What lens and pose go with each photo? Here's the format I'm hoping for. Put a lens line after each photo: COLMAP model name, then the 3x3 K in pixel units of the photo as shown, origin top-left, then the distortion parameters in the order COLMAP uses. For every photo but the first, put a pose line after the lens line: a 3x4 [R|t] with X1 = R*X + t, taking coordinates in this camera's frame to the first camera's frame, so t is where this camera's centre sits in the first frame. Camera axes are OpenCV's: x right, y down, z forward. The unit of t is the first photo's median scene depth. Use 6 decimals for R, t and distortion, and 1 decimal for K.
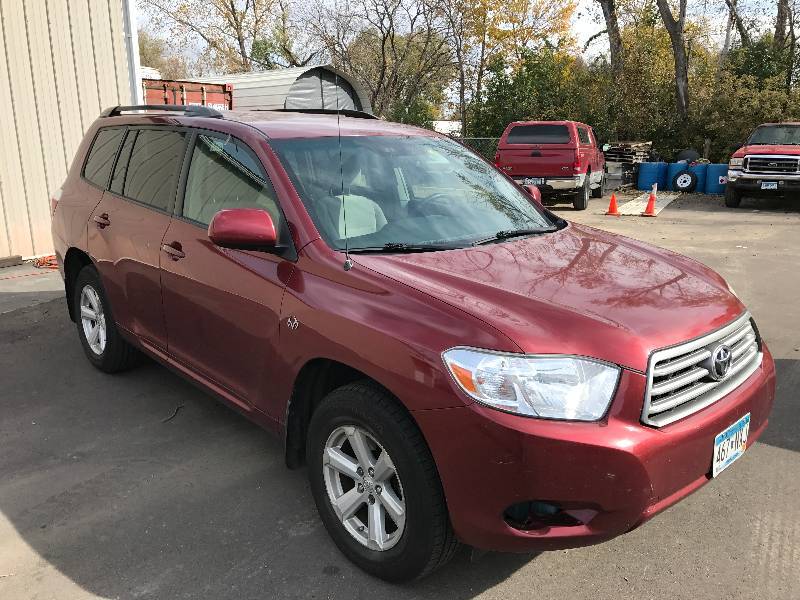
lens RADIAL K [[767.9, 0, 400.0], [0, 767.9, 300.0], [0, 0, 1]] dist [-0.000027, 0.124257]
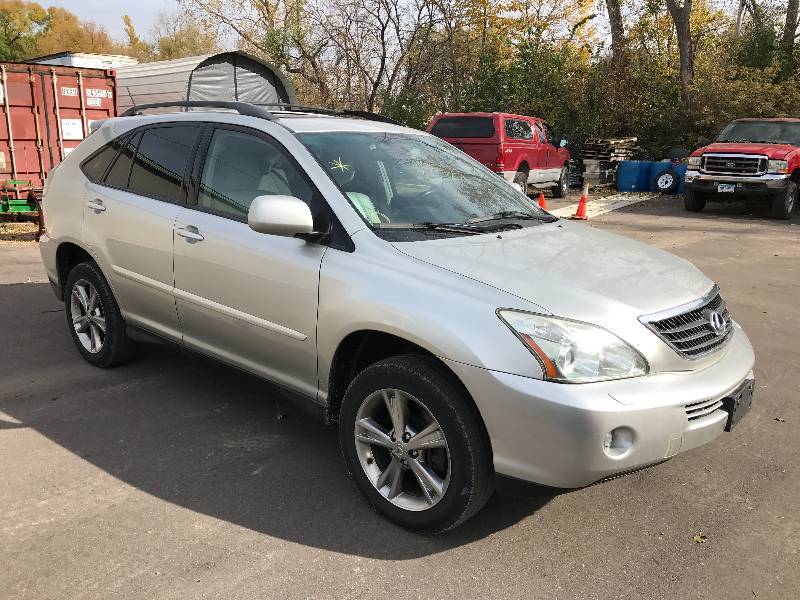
lens RADIAL K [[767.9, 0, 400.0], [0, 767.9, 300.0], [0, 0, 1]] dist [-0.000027, 0.124257]
pose [[0.994121, 0.033357, -0.103007, 0.184799], [-0.032857, 0.999439, 0.006552, -0.012053], [0.103168, -0.003129, 0.994659, 0.072912]]
